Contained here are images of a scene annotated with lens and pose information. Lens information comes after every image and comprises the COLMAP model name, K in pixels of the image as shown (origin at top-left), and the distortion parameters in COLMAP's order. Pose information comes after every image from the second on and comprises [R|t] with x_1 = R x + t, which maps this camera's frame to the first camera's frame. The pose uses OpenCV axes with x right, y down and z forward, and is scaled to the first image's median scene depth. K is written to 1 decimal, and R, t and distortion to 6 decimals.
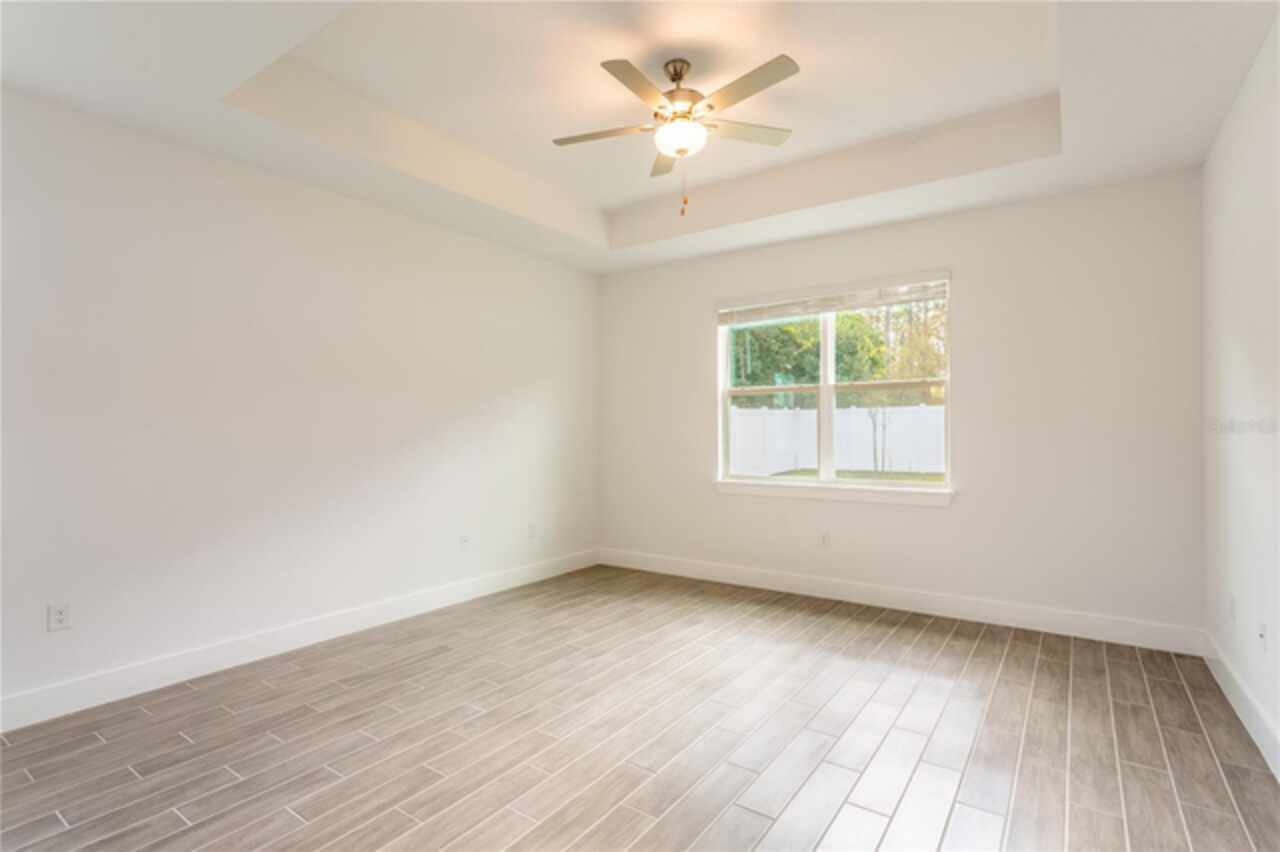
lens RADIAL K [[617.5, 0, 640.0], [0, 617.5, 426.0], [0, 0, 1]] dist [0.000164, 0.000010]
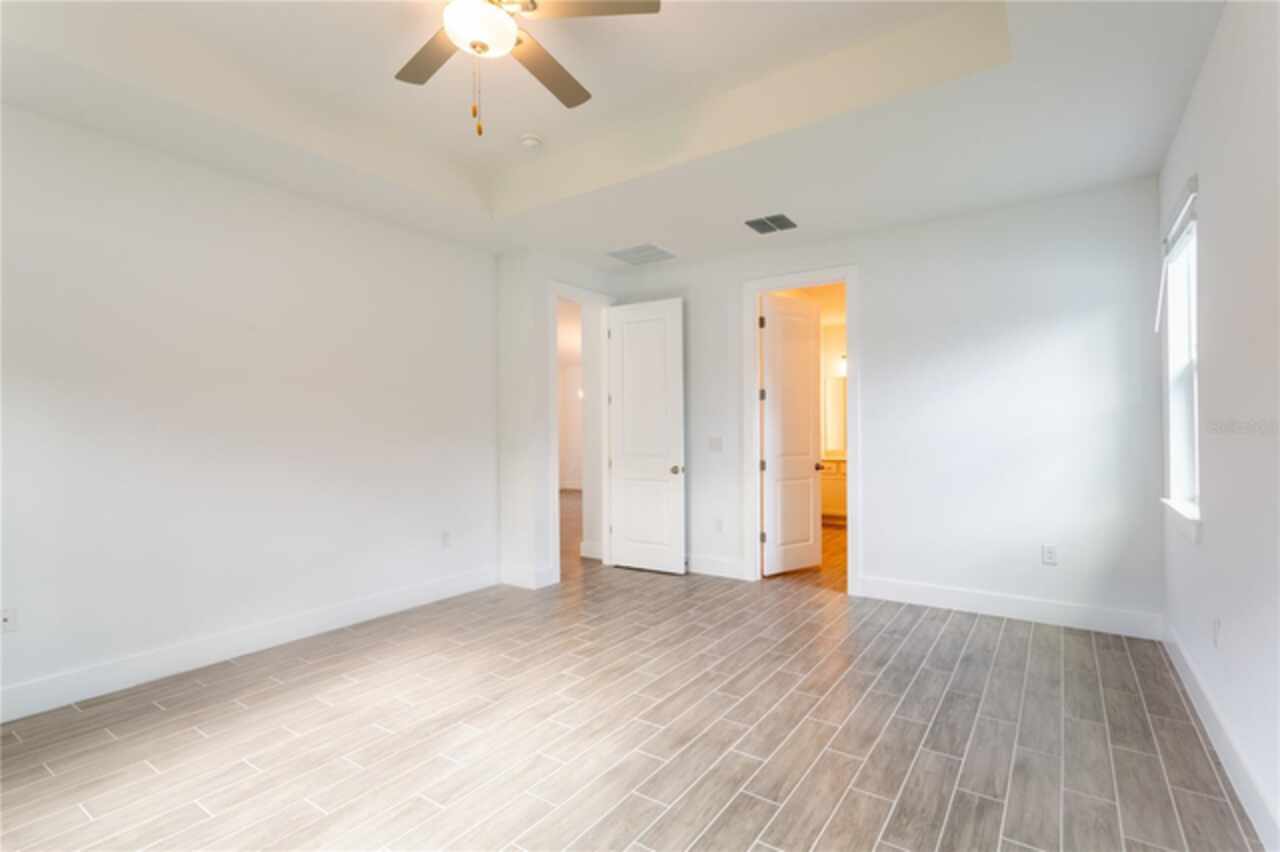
lens RADIAL K [[617.5, 0, 640.0], [0, 617.5, 426.0], [0, 0, 1]] dist [0.000164, 0.000010]
pose [[-0.999853, 0.012439, -0.011798, -0.132023], [0.012630, 0.999788, -0.016268, 0.020857], [0.011593, -0.016415, -0.999798, 2.128351]]
